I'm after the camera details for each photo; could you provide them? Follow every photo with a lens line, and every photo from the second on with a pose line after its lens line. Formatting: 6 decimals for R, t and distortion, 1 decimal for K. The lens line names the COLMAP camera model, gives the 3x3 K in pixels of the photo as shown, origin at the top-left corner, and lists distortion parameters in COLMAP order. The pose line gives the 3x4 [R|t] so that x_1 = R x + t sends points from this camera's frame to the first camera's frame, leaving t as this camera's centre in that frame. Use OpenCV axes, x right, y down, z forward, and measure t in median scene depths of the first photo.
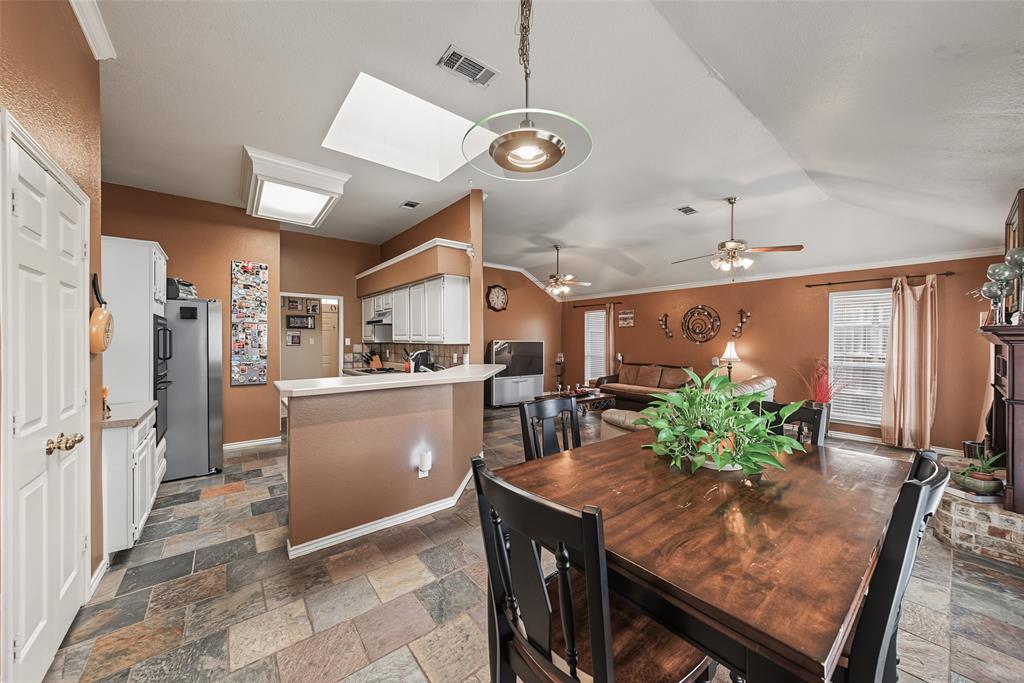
lens RADIAL K [[365.7, 0, 507.5], [0, 365.7, 343.7], [0, 0, 1]] dist [-0.003972, -0.000379]
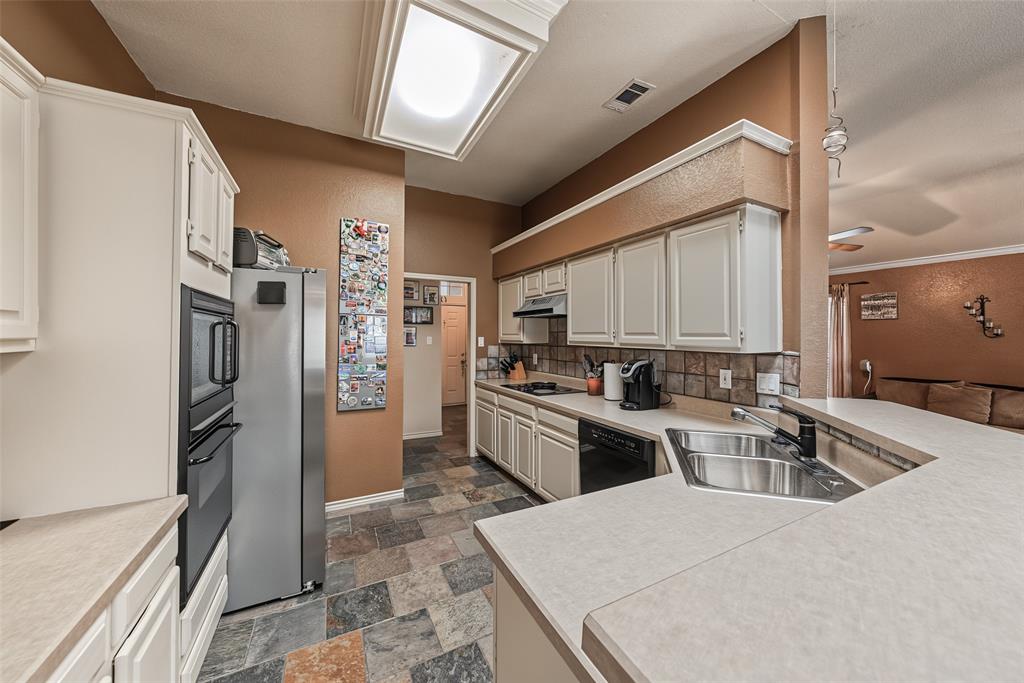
lens RADIAL K [[365.7, 0, 503.9], [0, 365.7, 332.7], [0, 0, 1]] dist [-0.003972, -0.000379]
pose [[0.978578, 0.000936, -0.205875, -0.299680], [-0.004815, 0.999820, -0.018344, -0.012444], [0.205821, 0.018942, 0.978406, 0.379738]]
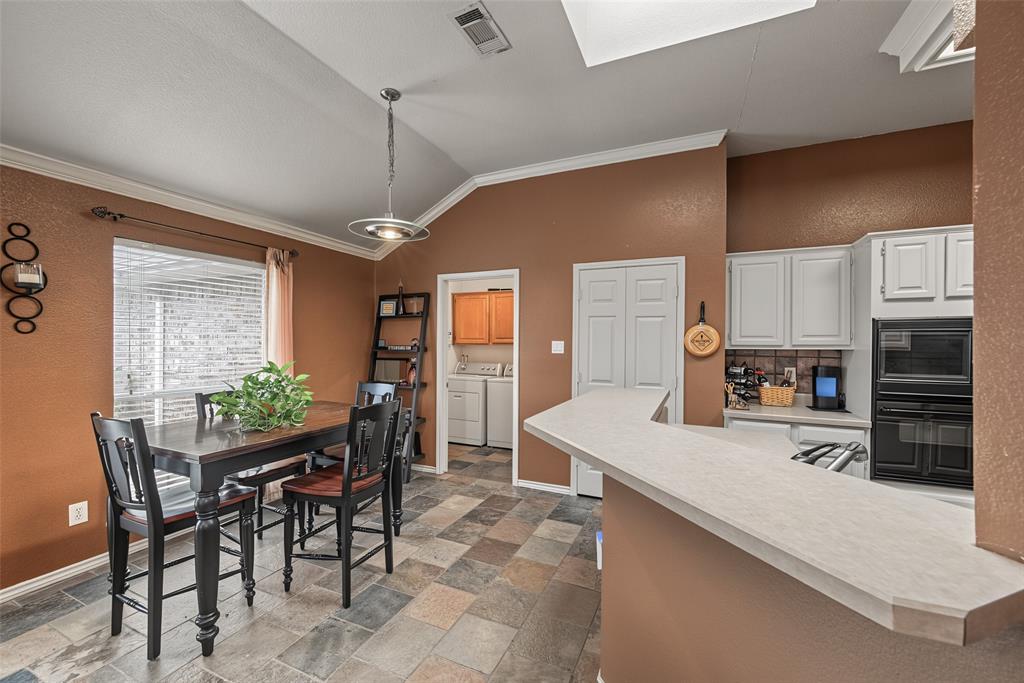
lens RADIAL K [[416.5, 0, 509.4], [0, 416.5, 343.1], [0, 0, 1]] dist [0.003896, -0.000184]
pose [[-0.891531, -0.004221, -0.452940, 0.122162], [-0.010693, 0.999874, 0.011730, -0.015934], [0.452834, 0.015301, -0.891464, 0.842729]]
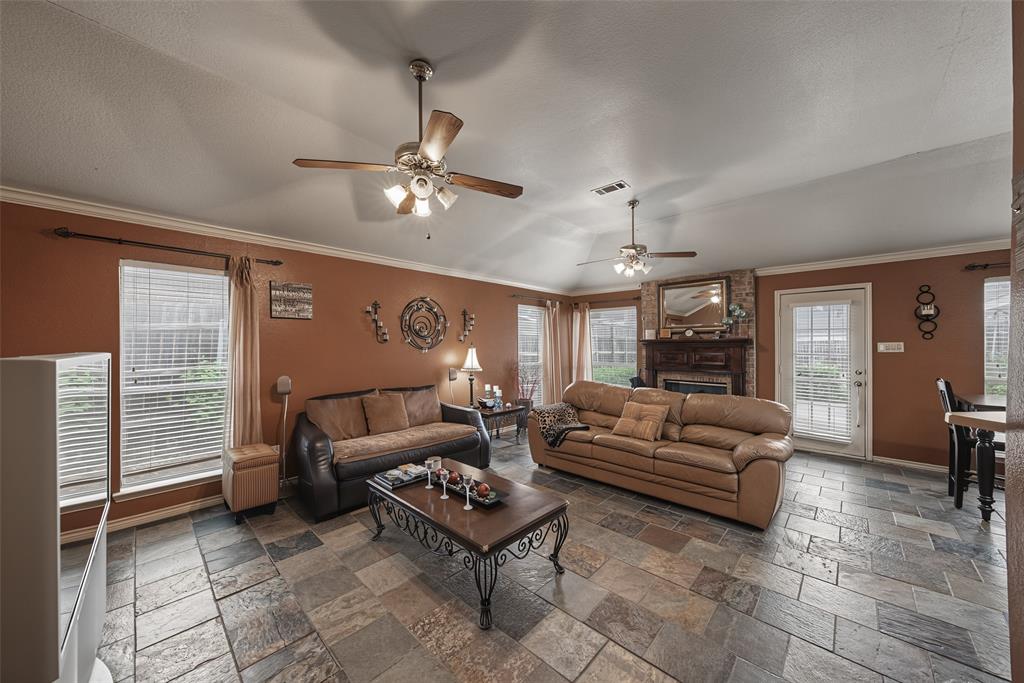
lens RADIAL K [[365.7, 0, 505.0], [0, 365.7, 339.6], [0, 0, 1]] dist [-0.003972, -0.000379]
pose [[-0.126678, 0.011691, 0.991875, -0.261154], [0.011060, 0.999885, -0.010373, -0.017225], [-0.991882, 0.009656, -0.126792, 1.191863]]
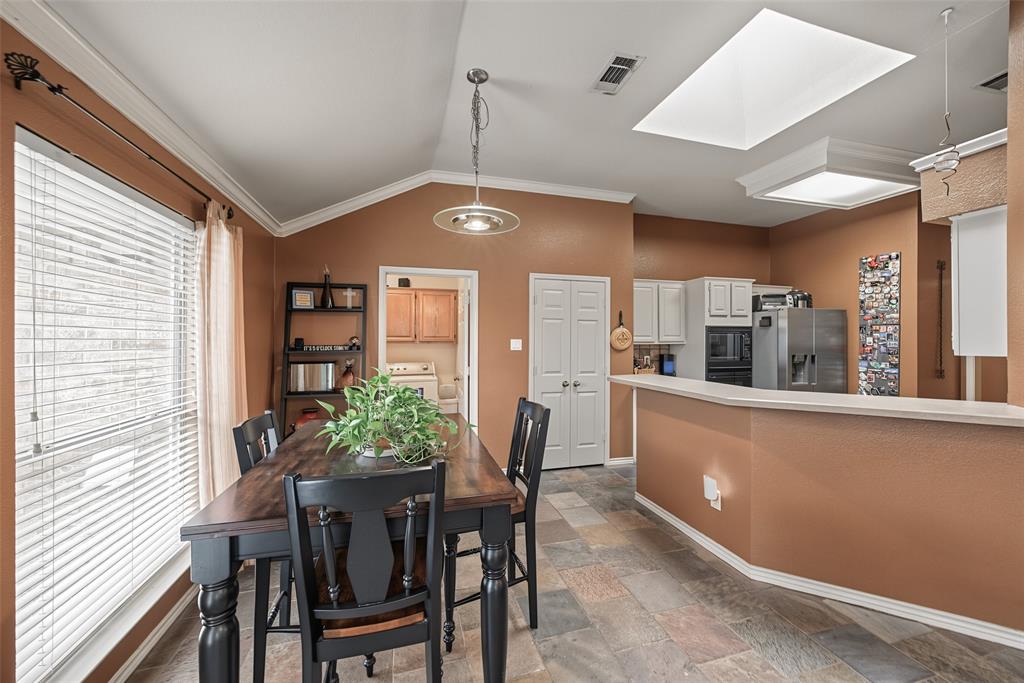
lens RADIAL K [[377.8, 0, 511.9], [0, 377.8, 338.2], [0, 0, 1]] dist [-0.012058, 0.000549]
pose [[-0.398331, -0.005721, -0.917224, 0.418820], [-0.011611, 0.999932, -0.001195, -0.012669], [0.917168, 0.010174, -0.398370, 0.504654]]
